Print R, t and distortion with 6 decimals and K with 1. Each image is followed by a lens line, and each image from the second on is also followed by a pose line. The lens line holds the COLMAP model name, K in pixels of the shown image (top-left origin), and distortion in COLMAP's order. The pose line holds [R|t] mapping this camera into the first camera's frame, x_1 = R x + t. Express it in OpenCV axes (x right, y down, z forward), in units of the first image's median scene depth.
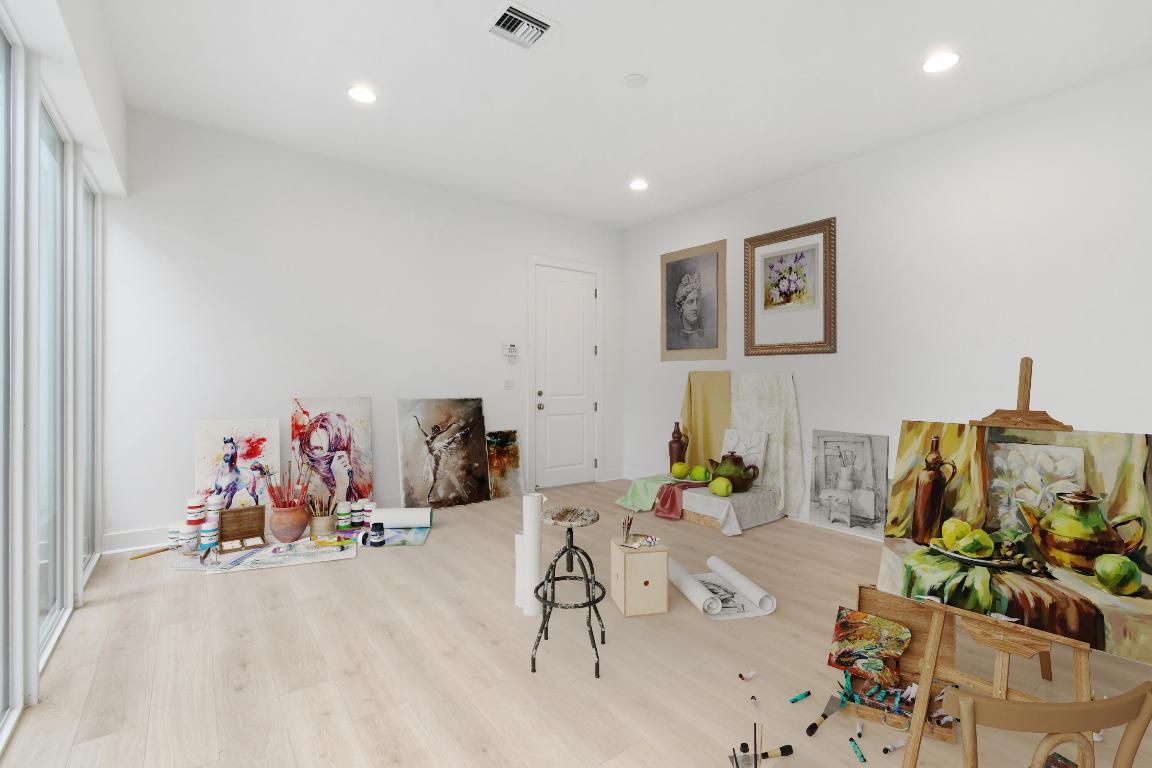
lens RADIAL K [[514.2, 0, 579.3], [0, 514.2, 366.4], [0, 0, 1]] dist [0.000821, 0.000089]
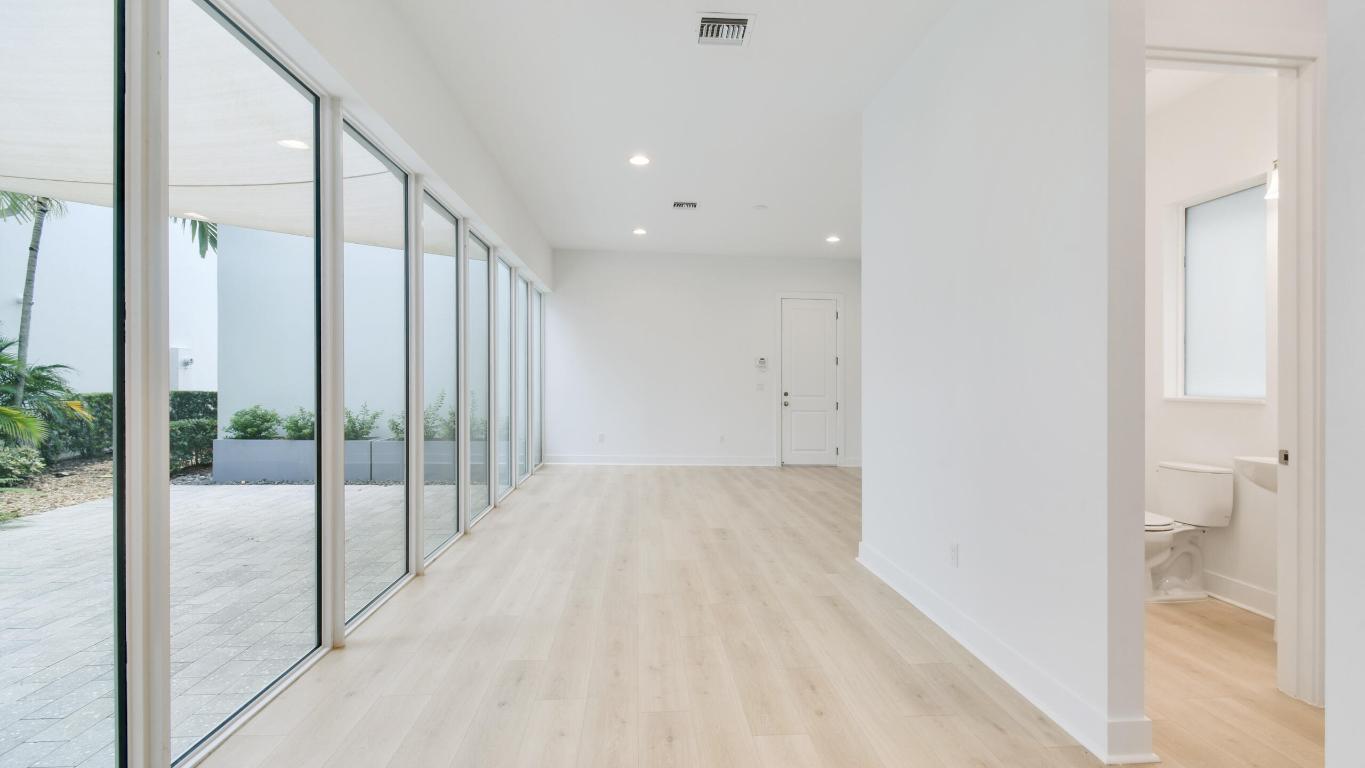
lens RADIAL K [[613.0, 0, 689.5], [0, 613.0, 376.2], [0, 0, 1]] dist [-0.001270, -0.000206]
pose [[0.841217, -0.000475, -0.540697, 0.668276], [-0.000907, 0.999997, -0.002290, 0.010929], [0.540697, 0.002417, 0.841214, -0.564959]]
